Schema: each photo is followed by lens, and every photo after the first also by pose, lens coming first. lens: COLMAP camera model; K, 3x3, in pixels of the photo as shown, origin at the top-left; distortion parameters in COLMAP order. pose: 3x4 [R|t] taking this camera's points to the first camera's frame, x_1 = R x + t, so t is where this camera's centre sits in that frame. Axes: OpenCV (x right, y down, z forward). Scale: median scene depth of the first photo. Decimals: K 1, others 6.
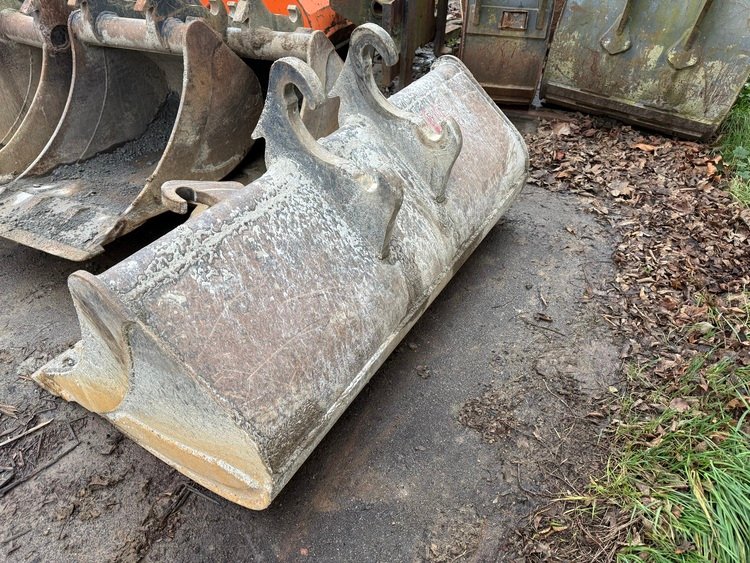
lens RADIAL K [[530.6, 0, 374.8], [0, 530.6, 277.0], [0, 0, 1]] dist [0.060673, -0.074977]
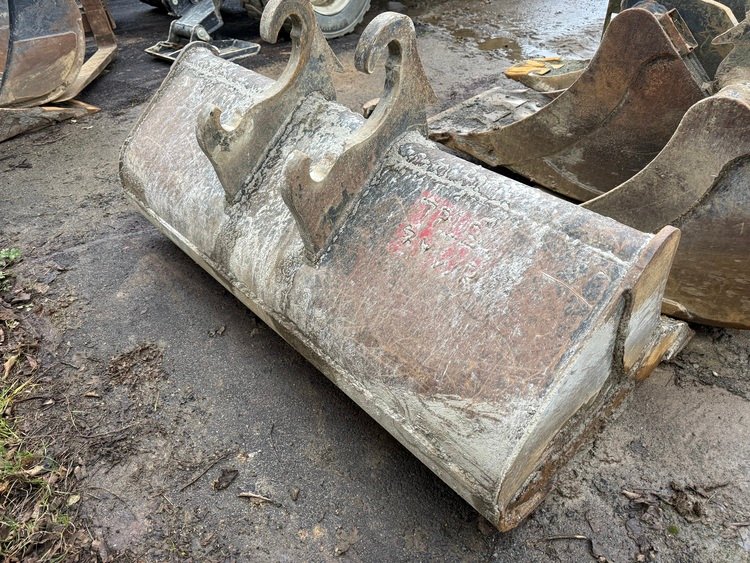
lens RADIAL K [[530.6, 0, 372.6], [0, 530.6, 282.4], [0, 0, 1]] dist [0.060673, -0.074977]
pose [[-0.264767, 0.618636, -0.739721, 0.715154], [-0.588677, 0.503885, 0.632108, -0.687775], [0.763779, 0.602818, 0.230765, 0.971951]]
